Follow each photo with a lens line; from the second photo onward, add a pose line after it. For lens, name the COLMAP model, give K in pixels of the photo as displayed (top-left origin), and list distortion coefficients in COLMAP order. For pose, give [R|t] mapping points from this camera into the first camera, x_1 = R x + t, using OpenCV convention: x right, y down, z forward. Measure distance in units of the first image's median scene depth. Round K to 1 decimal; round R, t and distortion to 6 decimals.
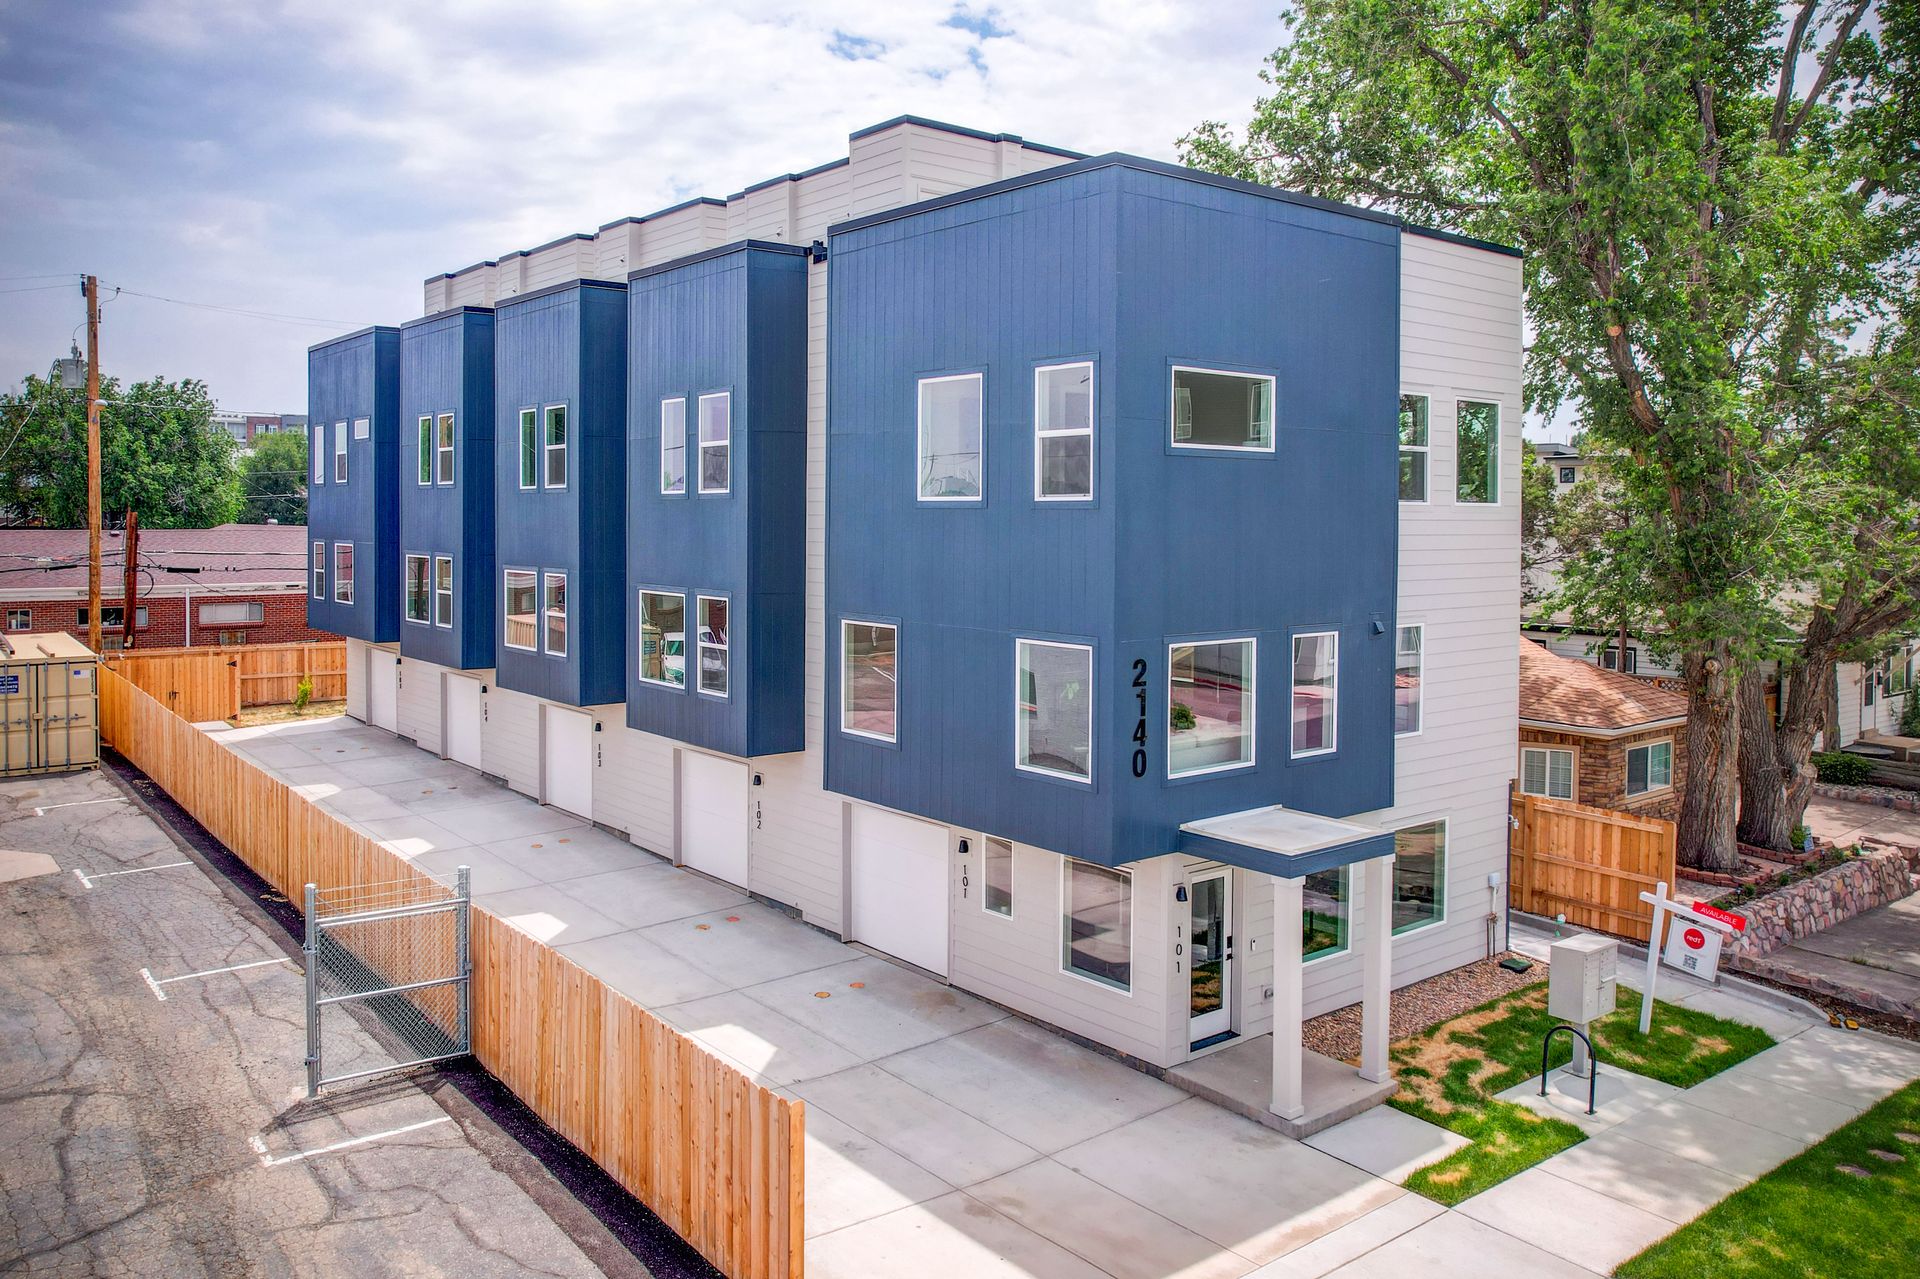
lens RADIAL K [[1410.6, 0, 877.1], [0, 1410.6, 550.2], [0, 0, 1]] dist [-0.059379, 0.049463]
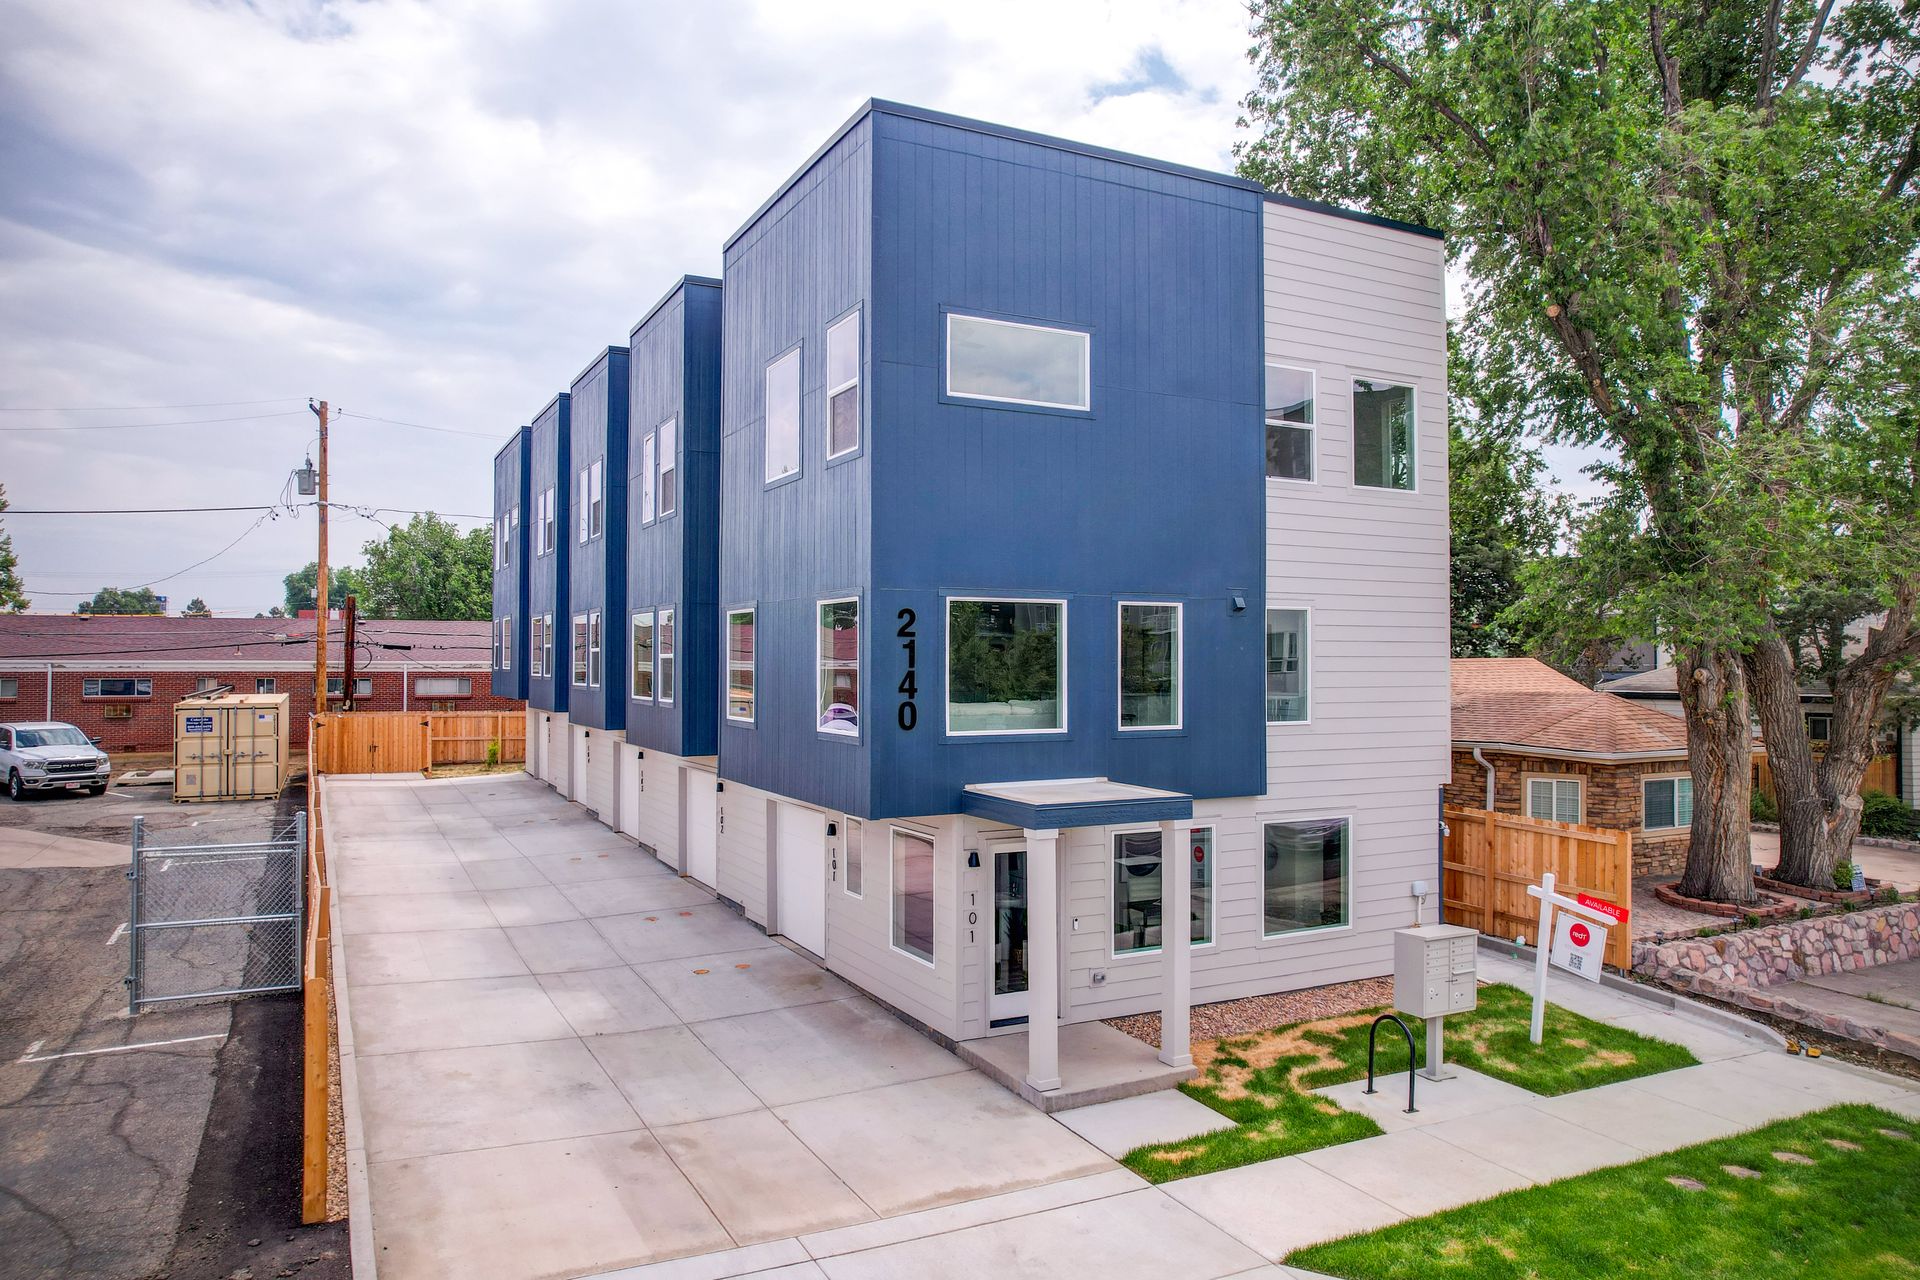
lens RADIAL K [[1228.4, 0, 936.9], [0, 1228.4, 631.3], [0, 0, 1]] dist [-0.065614, 0.062775]
pose [[0.983366, -0.012320, -0.181218, 0.308166], [0.003475, 0.998791, -0.049044, 0.115054], [0.181603, 0.047599, 0.982219, 0.141673]]
